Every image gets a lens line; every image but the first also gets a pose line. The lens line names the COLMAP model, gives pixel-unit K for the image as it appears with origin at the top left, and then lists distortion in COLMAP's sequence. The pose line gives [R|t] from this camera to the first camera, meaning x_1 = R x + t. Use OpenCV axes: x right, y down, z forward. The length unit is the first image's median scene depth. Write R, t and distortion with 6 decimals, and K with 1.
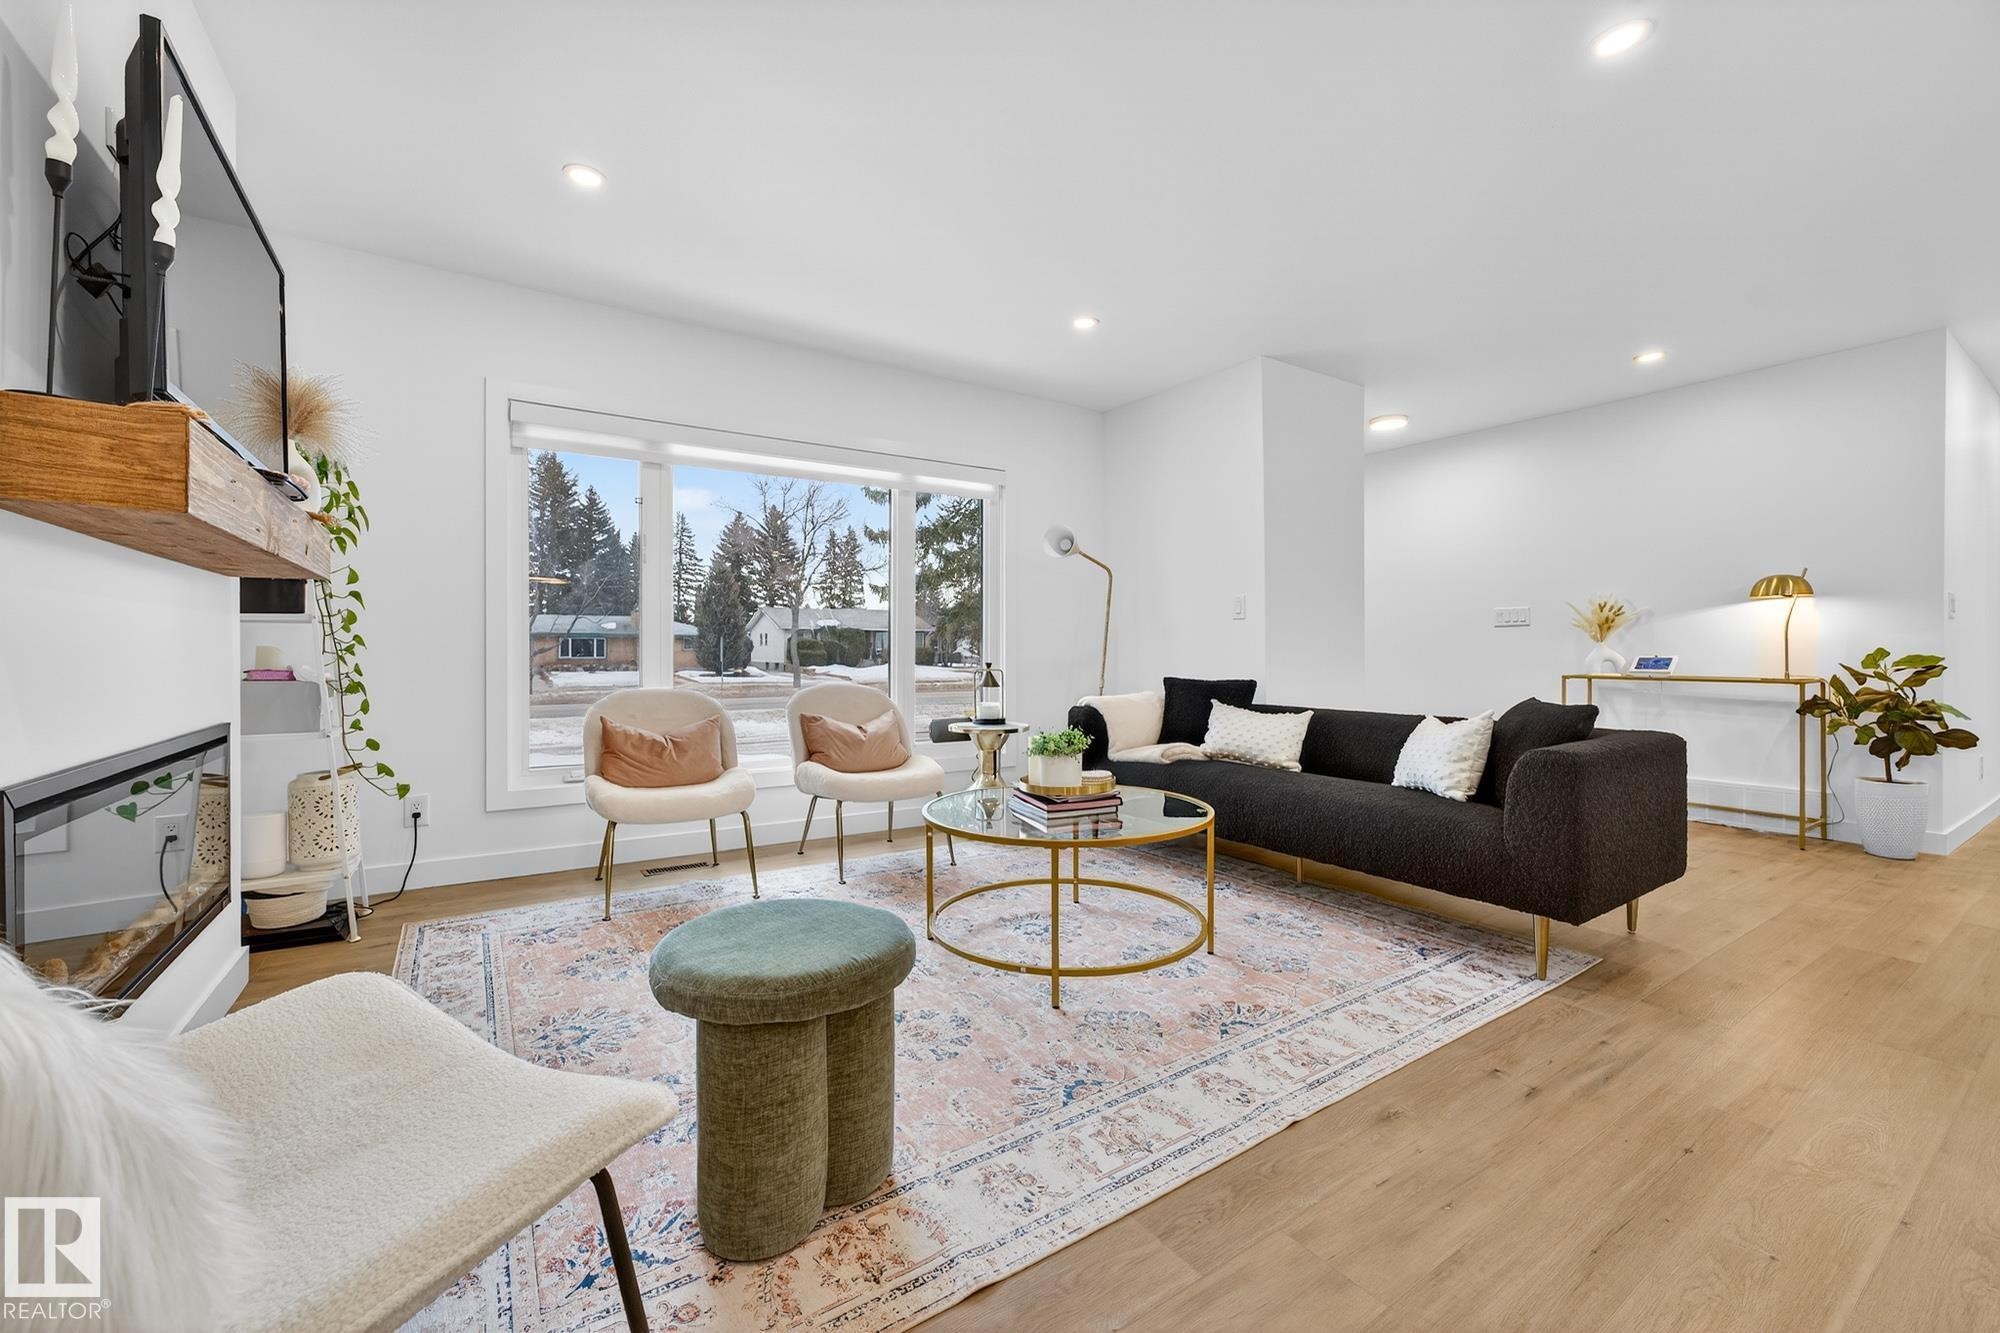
lens RADIAL K [[799.1, 0, 1001.5], [0, 799.1, 659.7], [0, 0, 1]] dist [-0.030346, 0.015011]
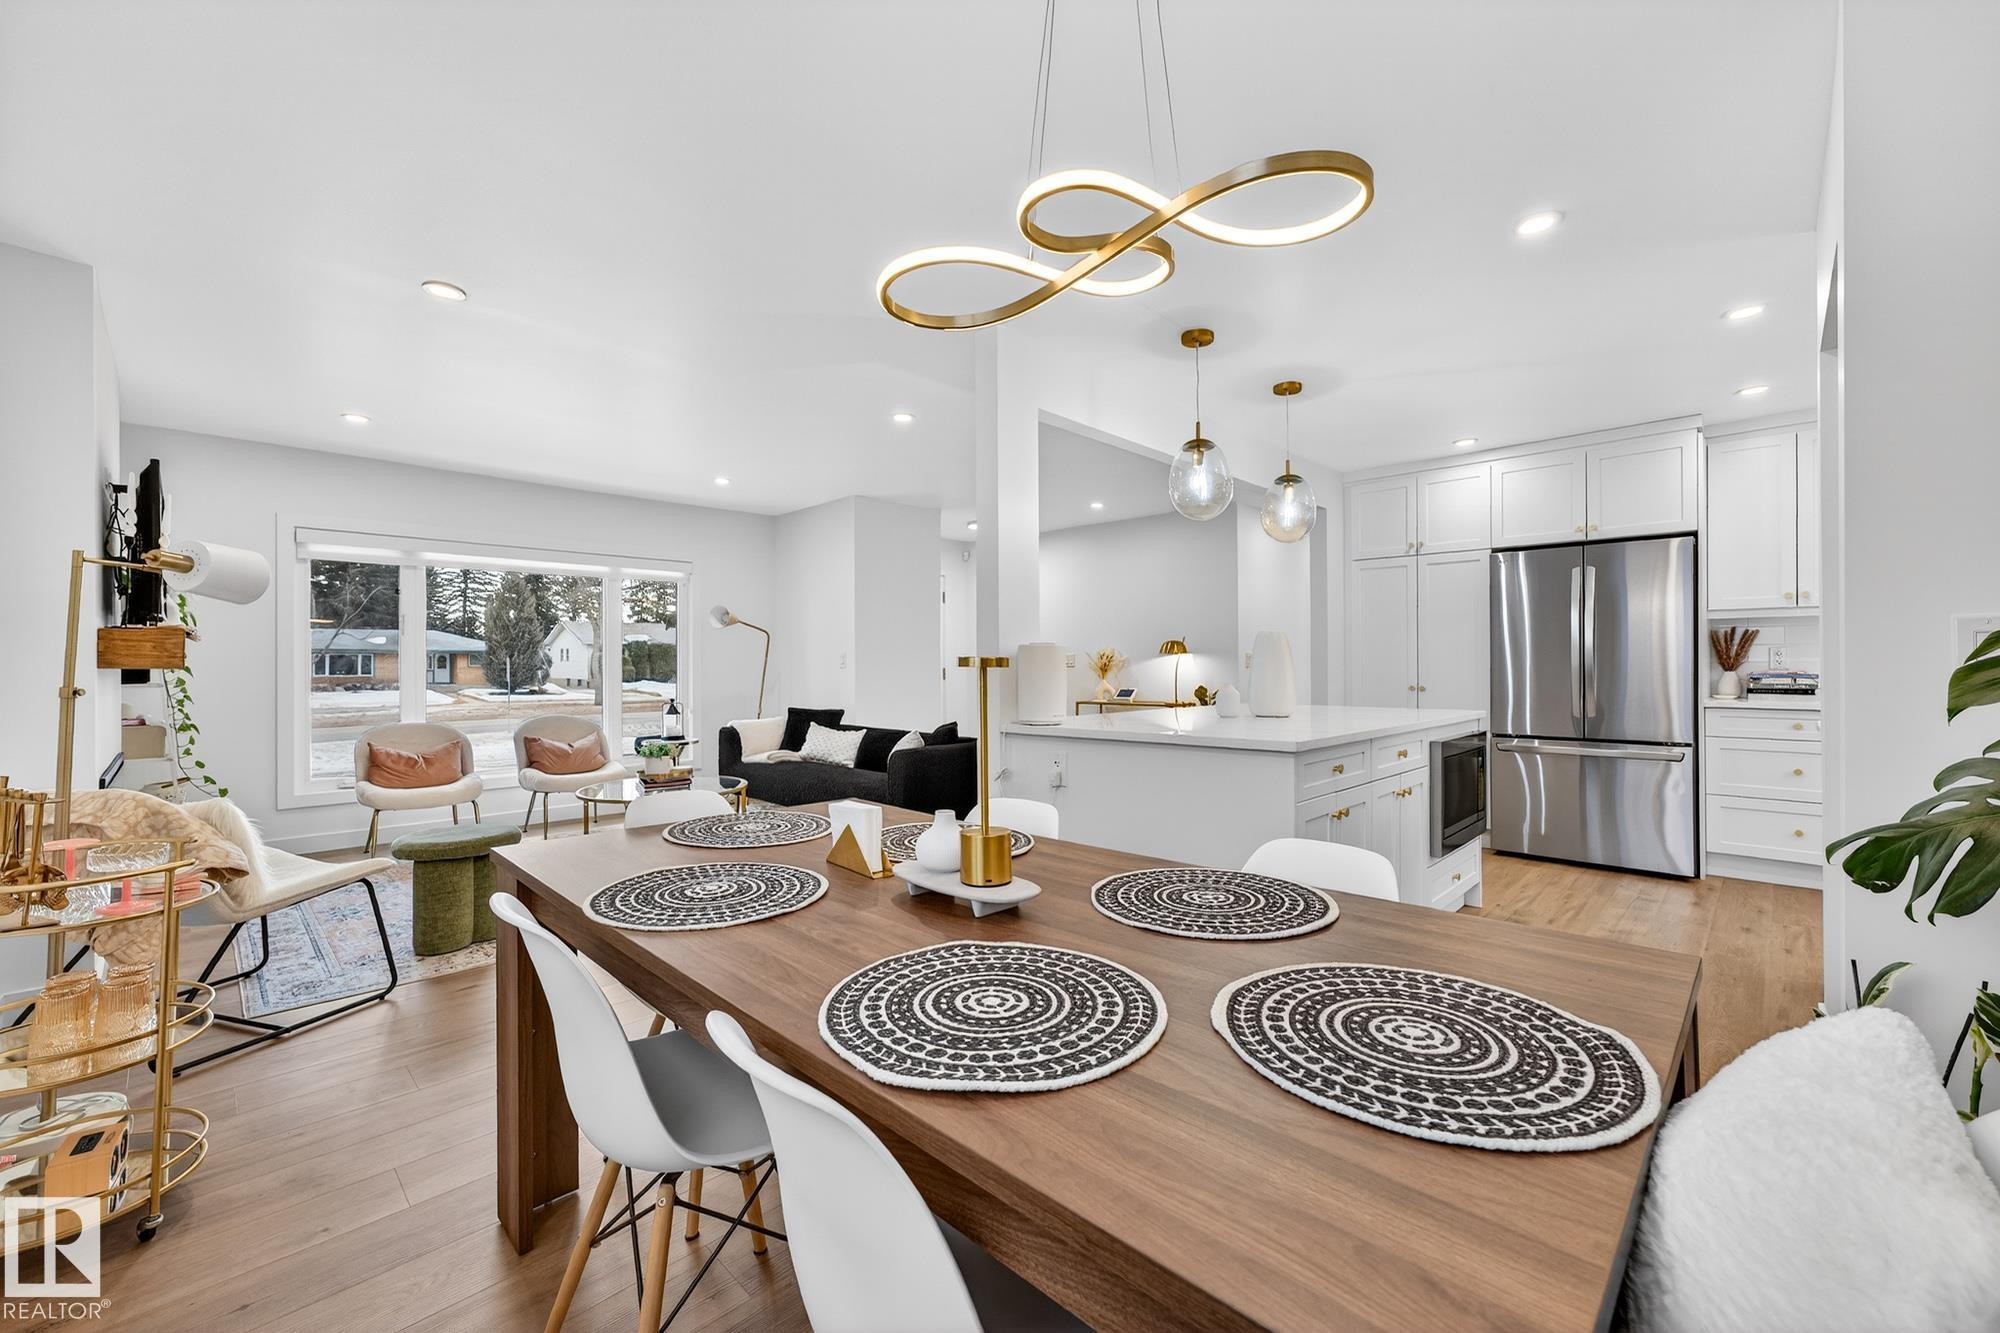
lens RADIAL K [[793.1, 0, 1000.0], [0, 793.1, 666.5], [0, 0, 1]] dist [0.002200, 0.000063]
pose [[0.978968, -0.004573, 0.203961, 0.351472], [0.005870, 0.999966, -0.005754, -0.054562], [-0.203928, 0.006830, 0.978962, -0.698835]]
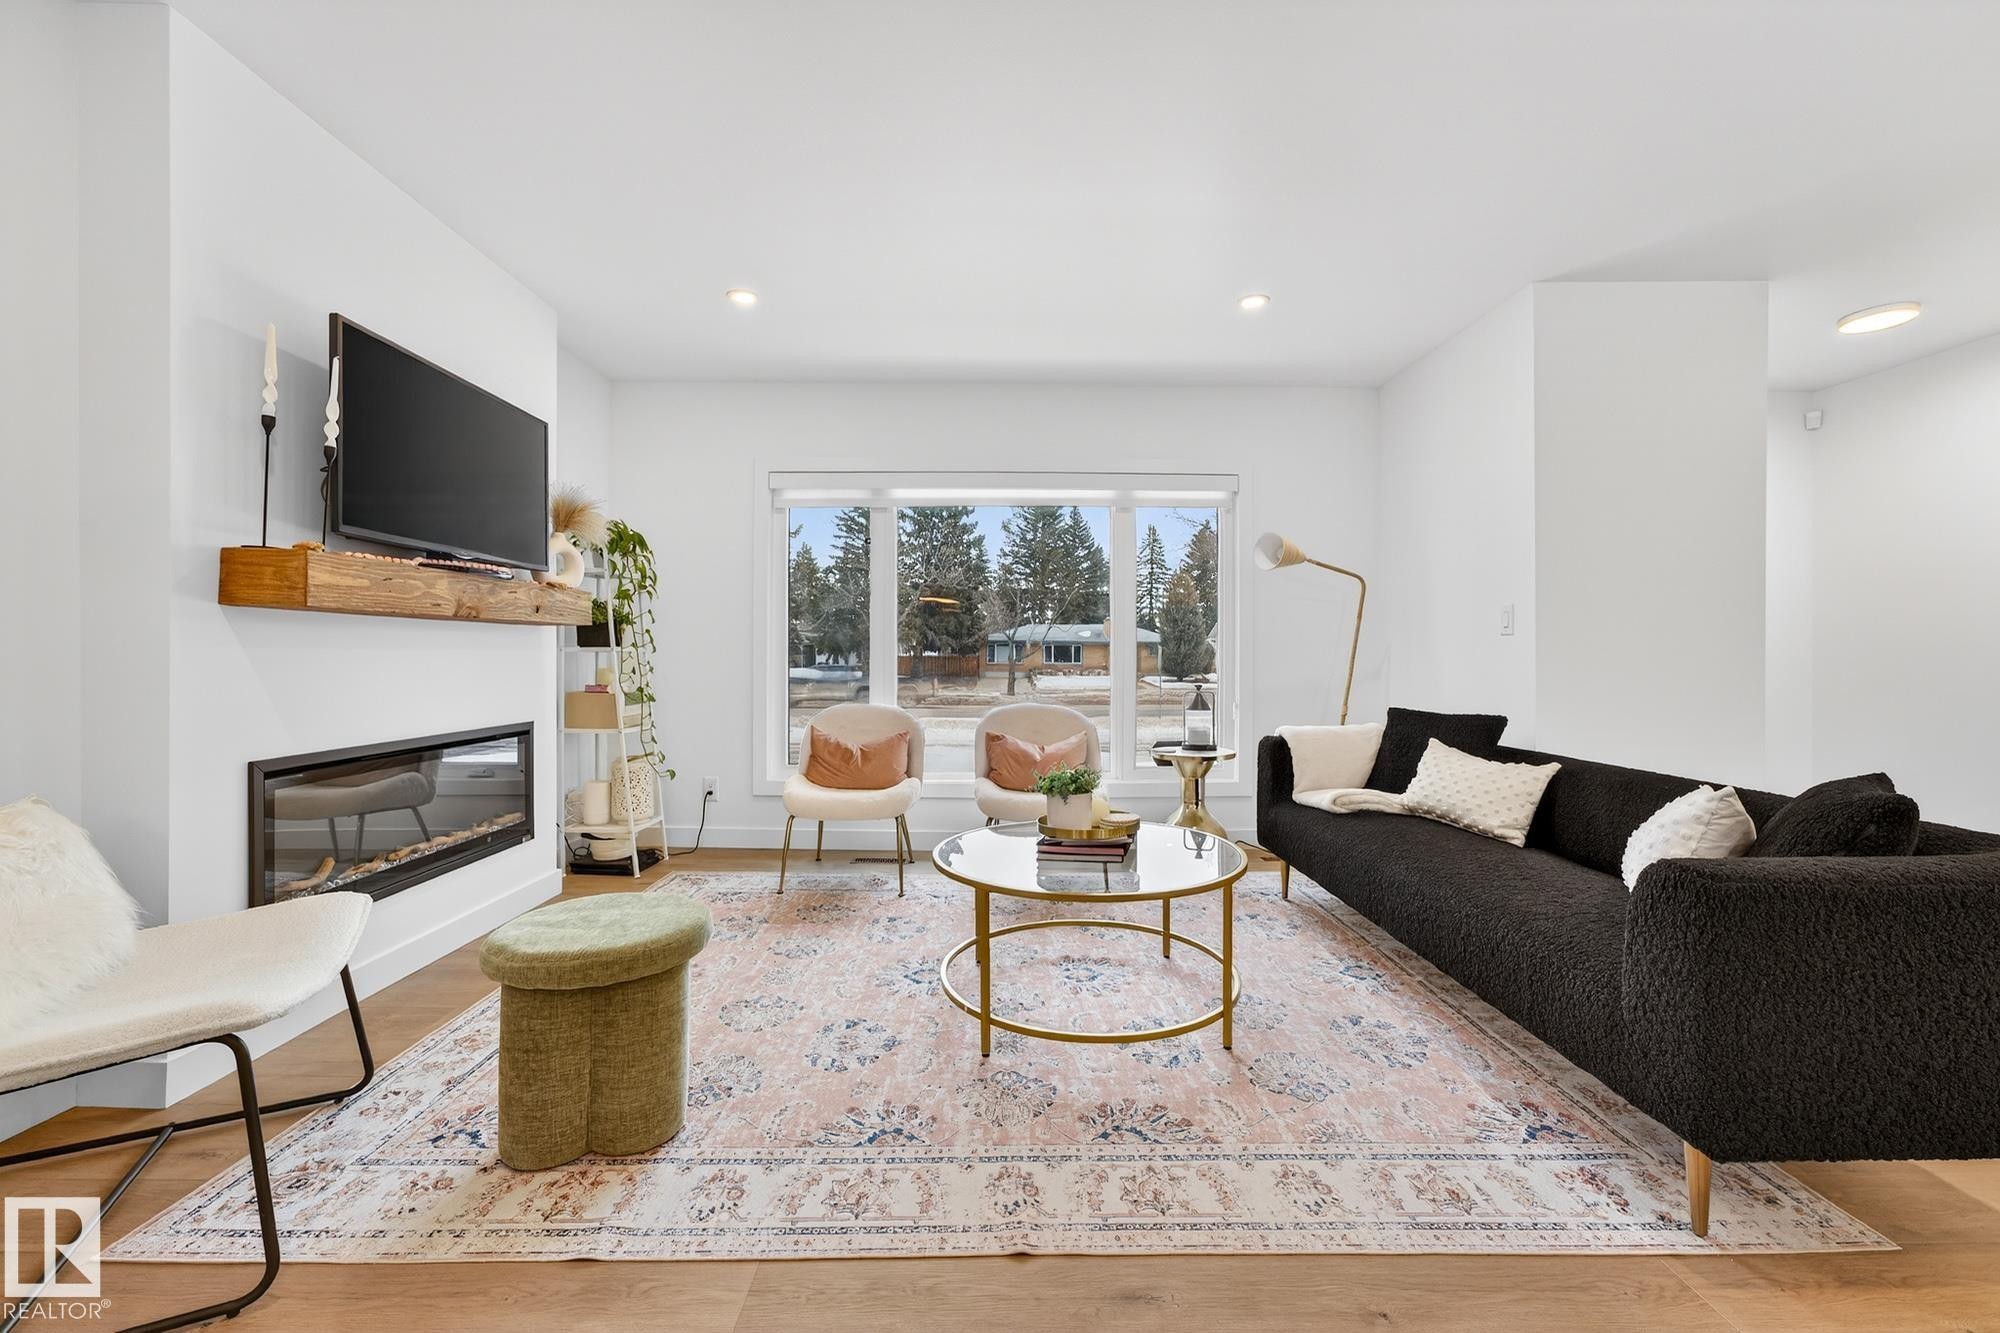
lens RADIAL K [[802.3, 0, 1008.5], [0, 802.3, 656.6], [0, 0, 1]] dist [-0.001243, 0.000085]
pose [[0.838946, 0.001639, -0.544212, 0.395457], [-0.007346, 0.999938, -0.008313, -0.024502], [0.544165, 0.010972, 0.838907, 0.123597]]
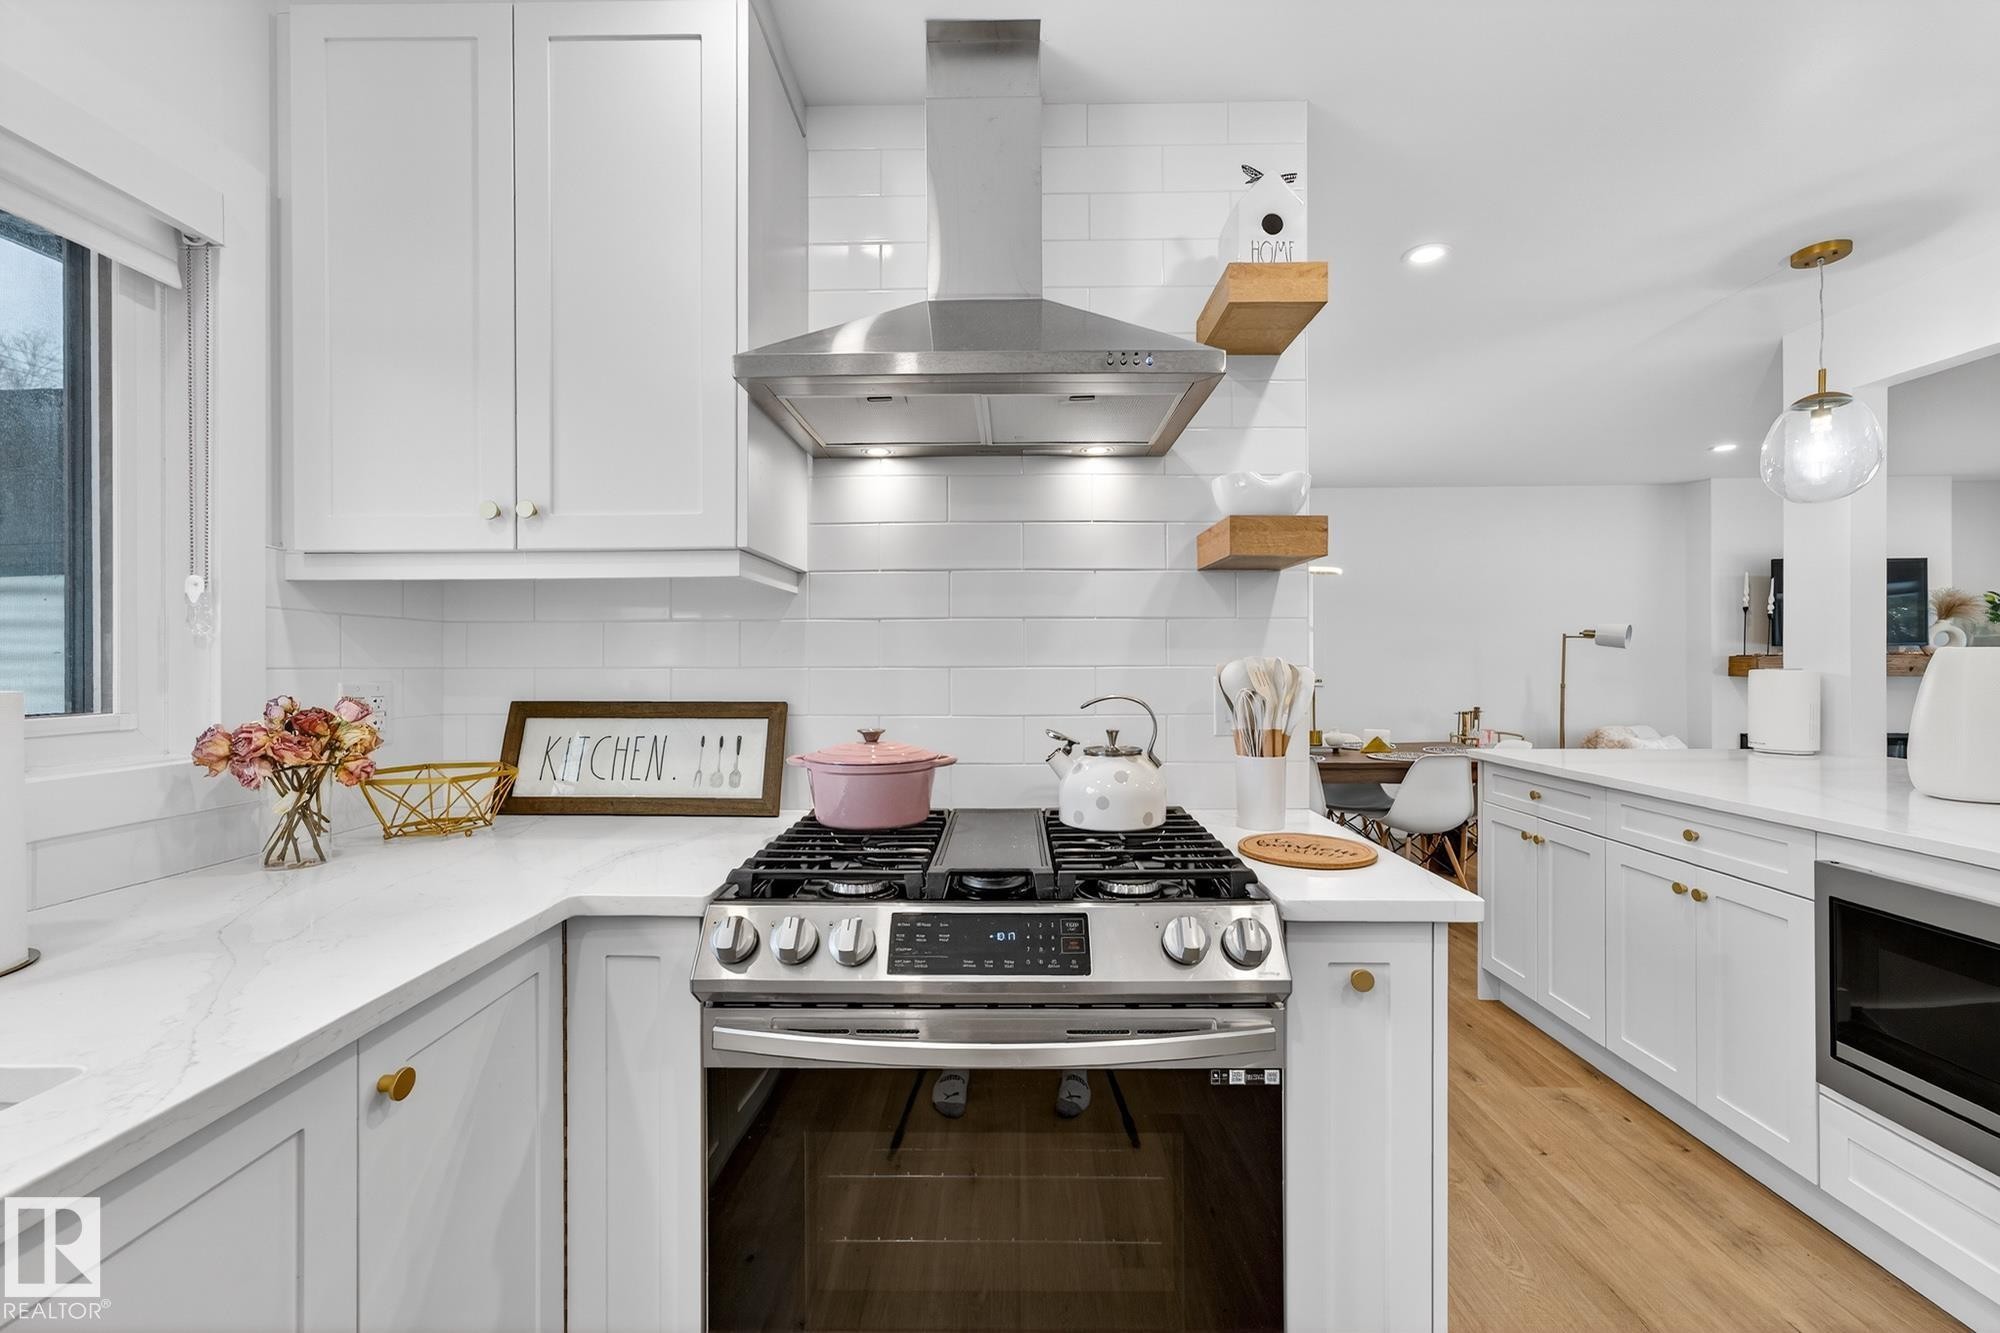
lens RADIAL K [[791.6, 0, 1003.8], [0, 791.6, 667.6], [0, 0, 1]] dist [-0.000751, -0.000129]
pose [[-0.563633, 0.006740, -0.825998, 1.766732], [-0.003313, 0.999940, 0.010420, -0.090613], [0.826019, 0.008610, -0.563577, -0.014658]]
